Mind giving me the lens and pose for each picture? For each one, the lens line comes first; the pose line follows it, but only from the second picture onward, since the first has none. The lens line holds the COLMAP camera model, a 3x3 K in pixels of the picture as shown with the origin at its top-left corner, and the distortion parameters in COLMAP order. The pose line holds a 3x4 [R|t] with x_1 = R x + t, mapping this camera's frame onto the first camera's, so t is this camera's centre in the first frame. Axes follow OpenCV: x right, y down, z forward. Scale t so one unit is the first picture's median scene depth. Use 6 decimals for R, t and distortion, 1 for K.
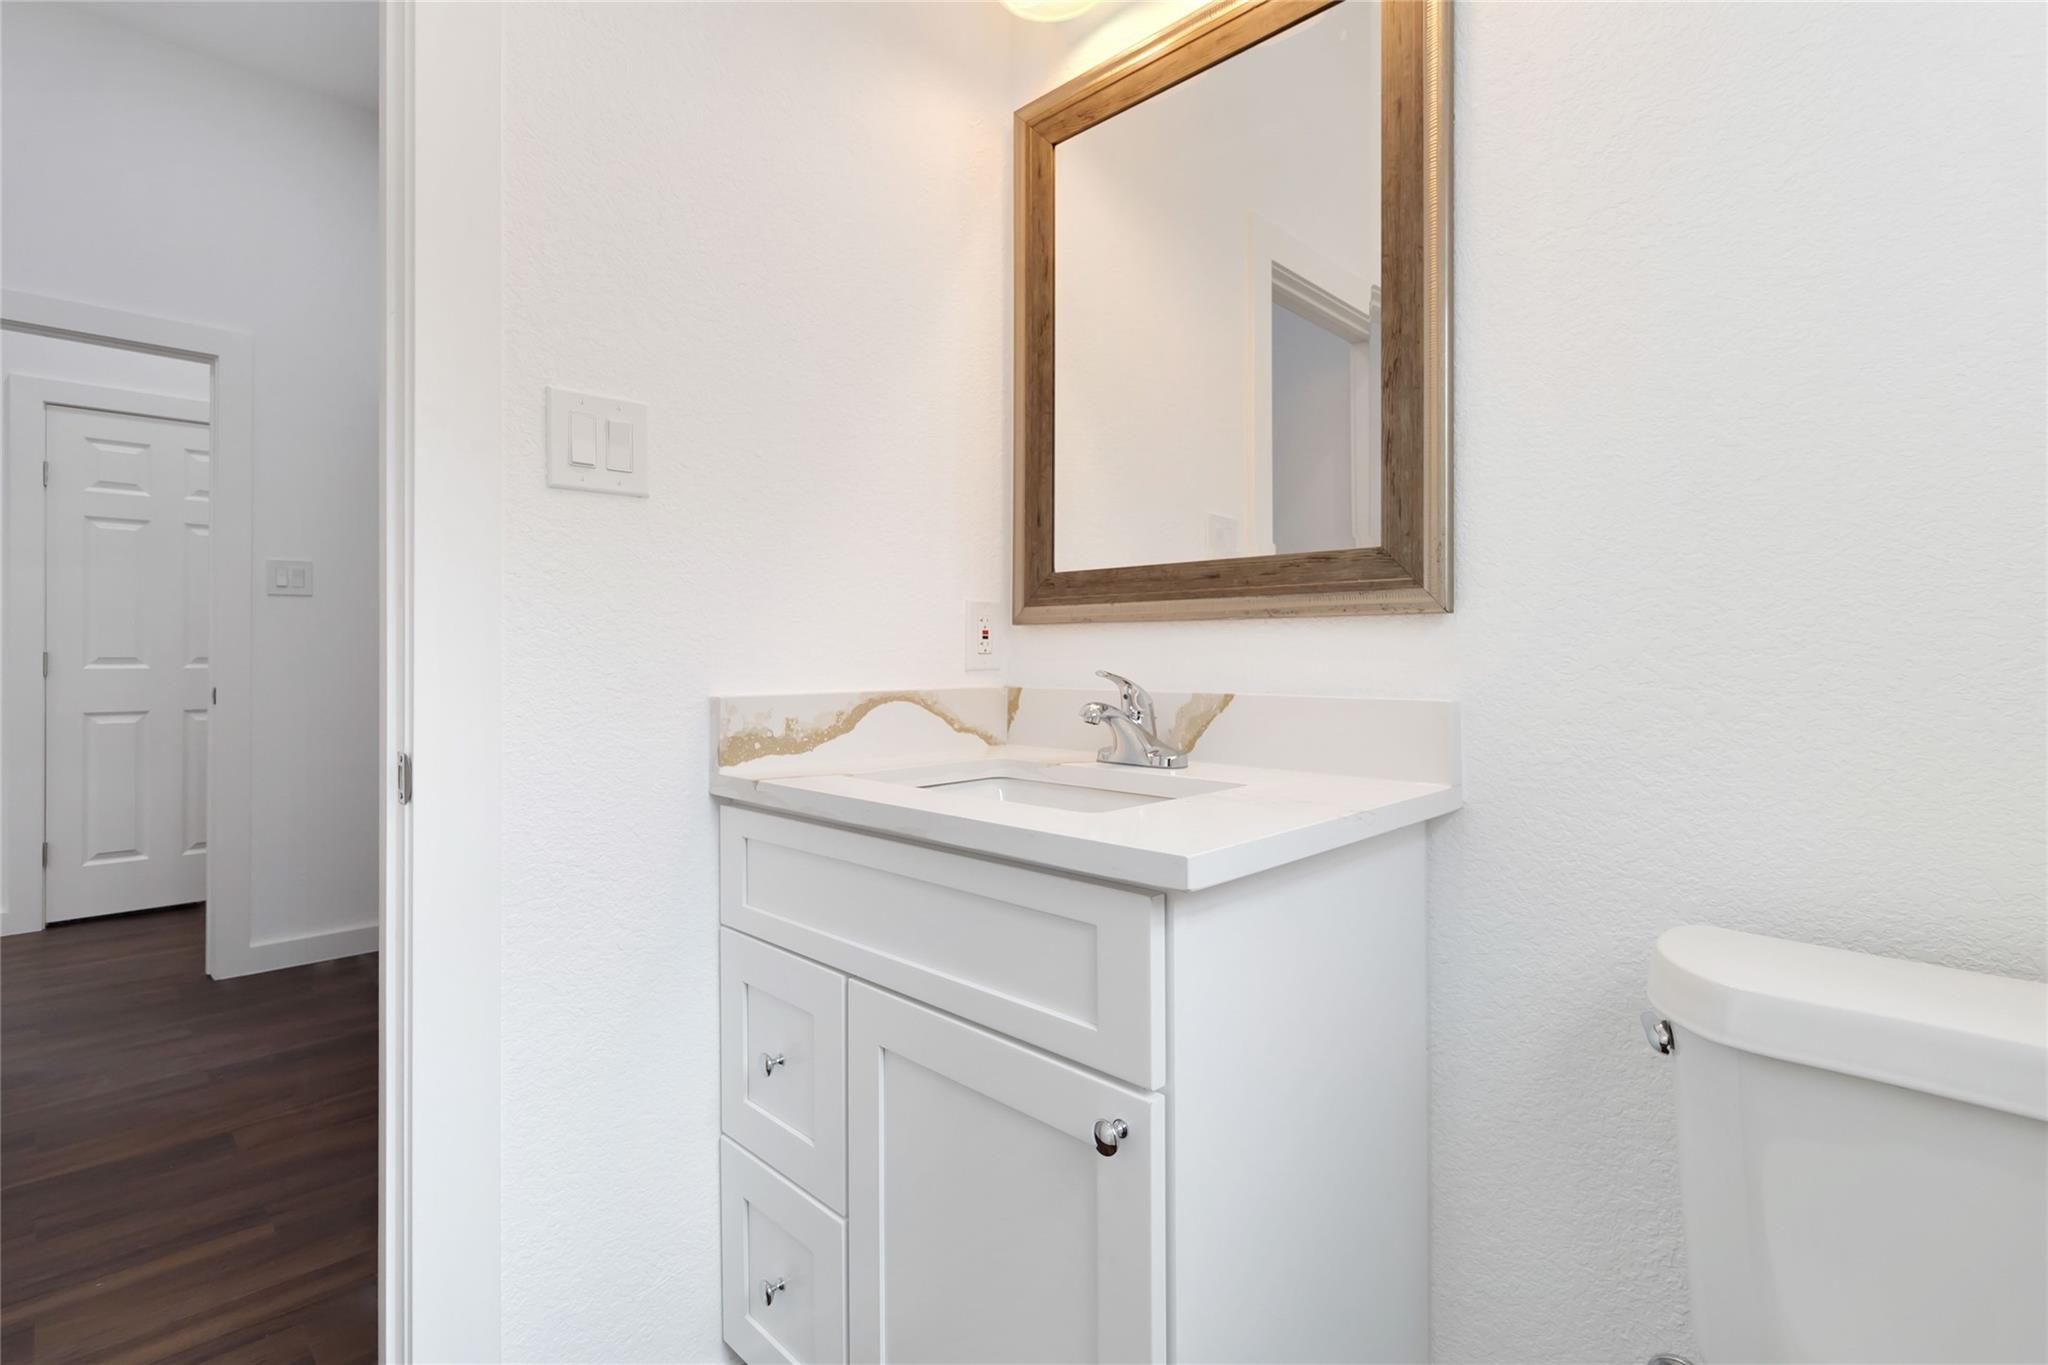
lens RADIAL K [[969.4, 0, 1032.8], [0, 969.4, 648.4], [0, 0, 1]] dist [0.008259, -0.000441]
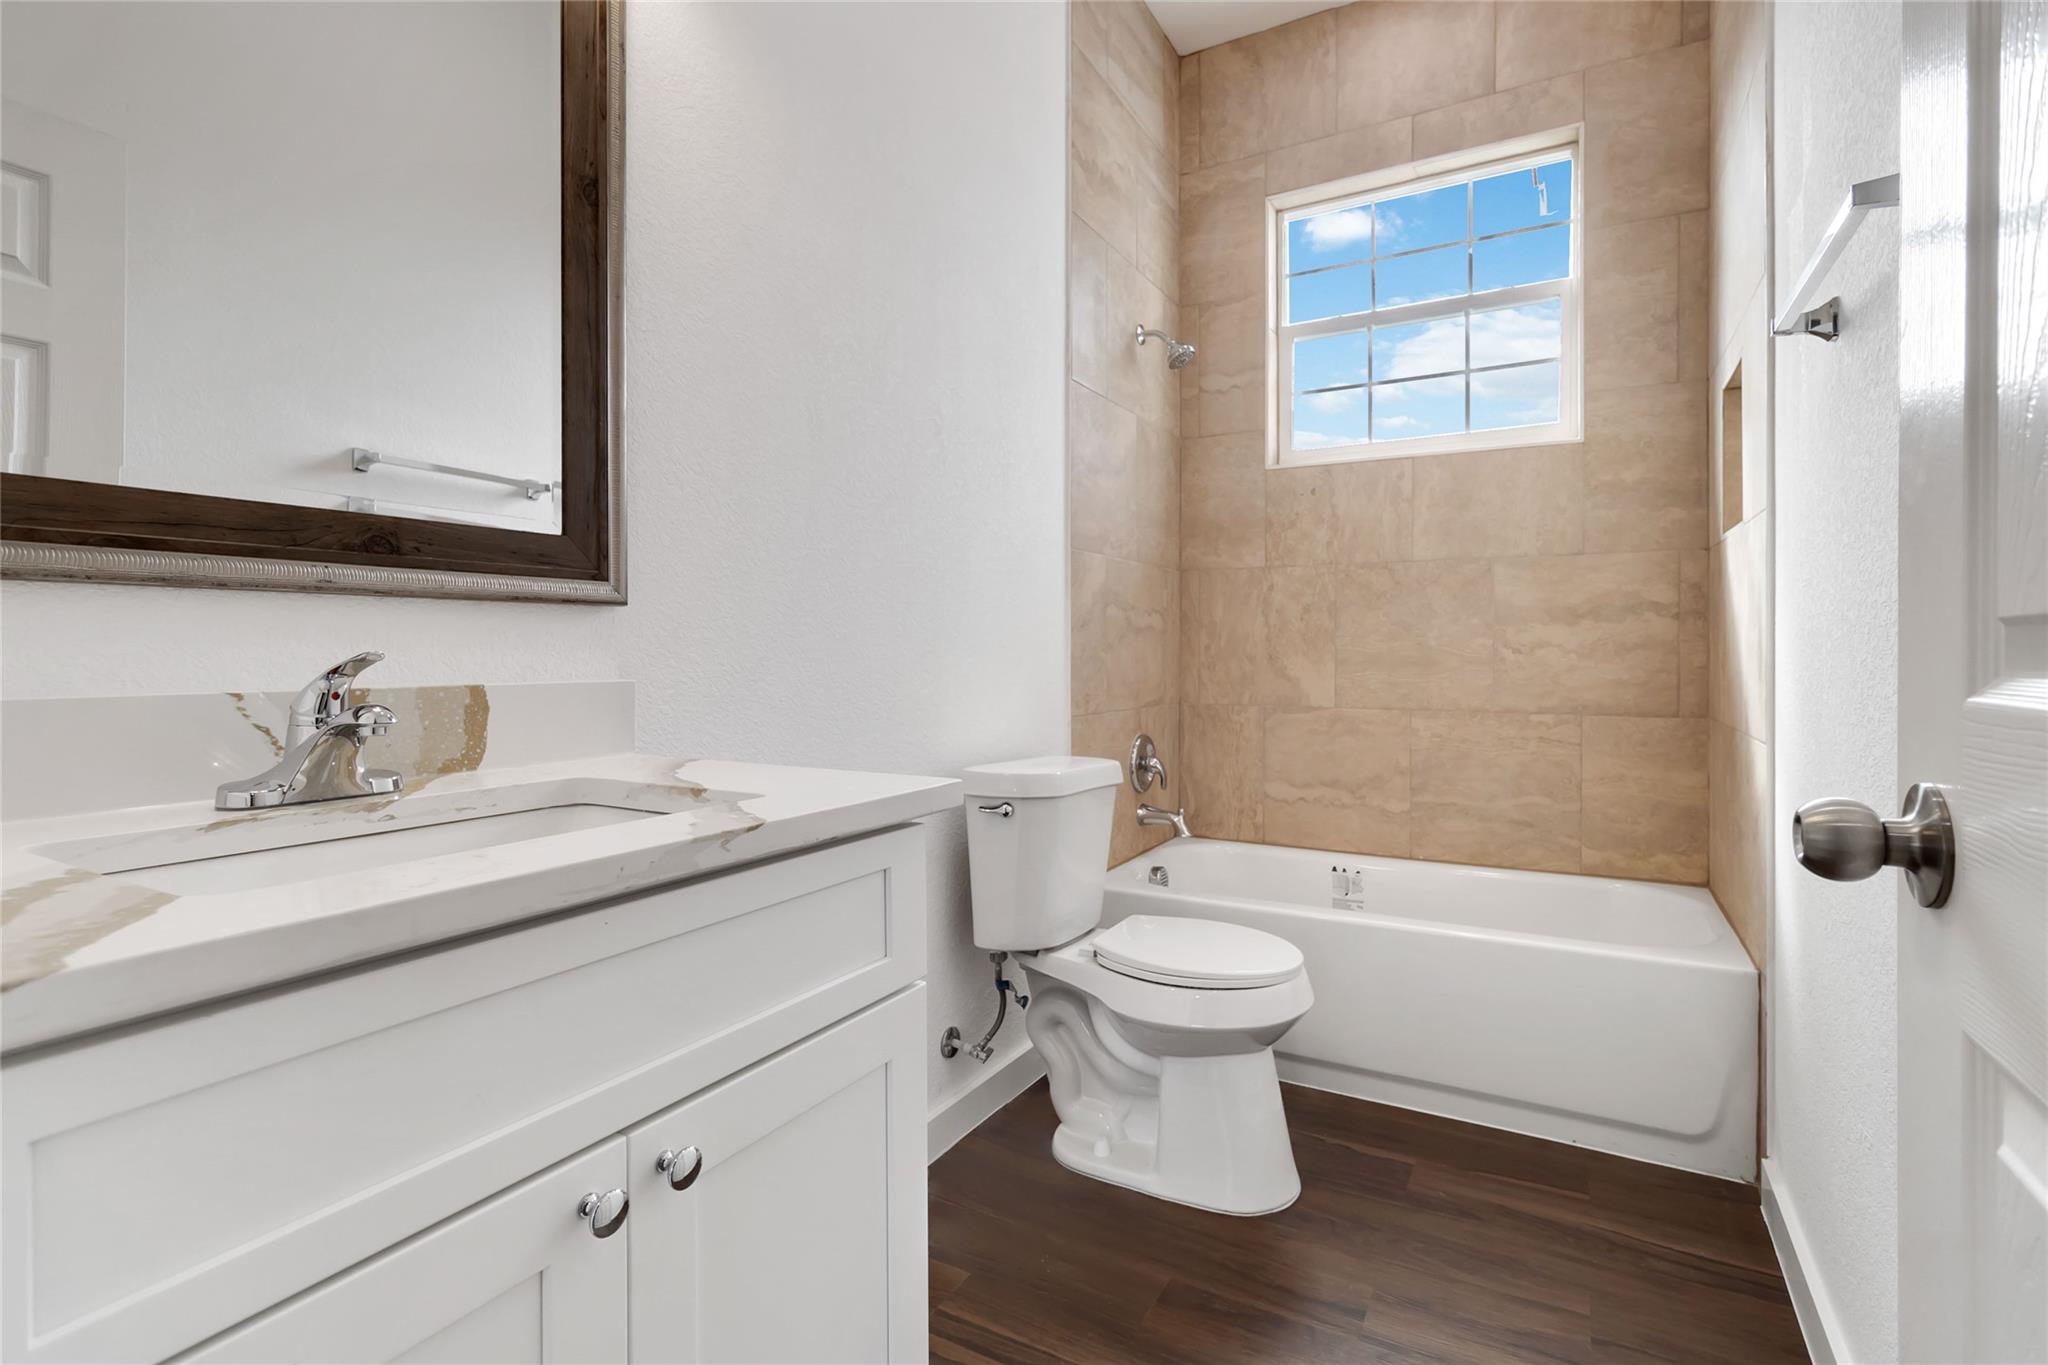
lens RADIAL K [[969.4, 0, 1032.8], [0, 969.4, 648.4], [0, 0, 1]] dist [0.008259, -0.000441]
pose [[-0.257877, 0.006249, 0.966158, -0.747387], [0.003643, 0.999978, -0.005495, 0.021728], [-0.966171, 0.002103, -0.257894, 0.773641]]
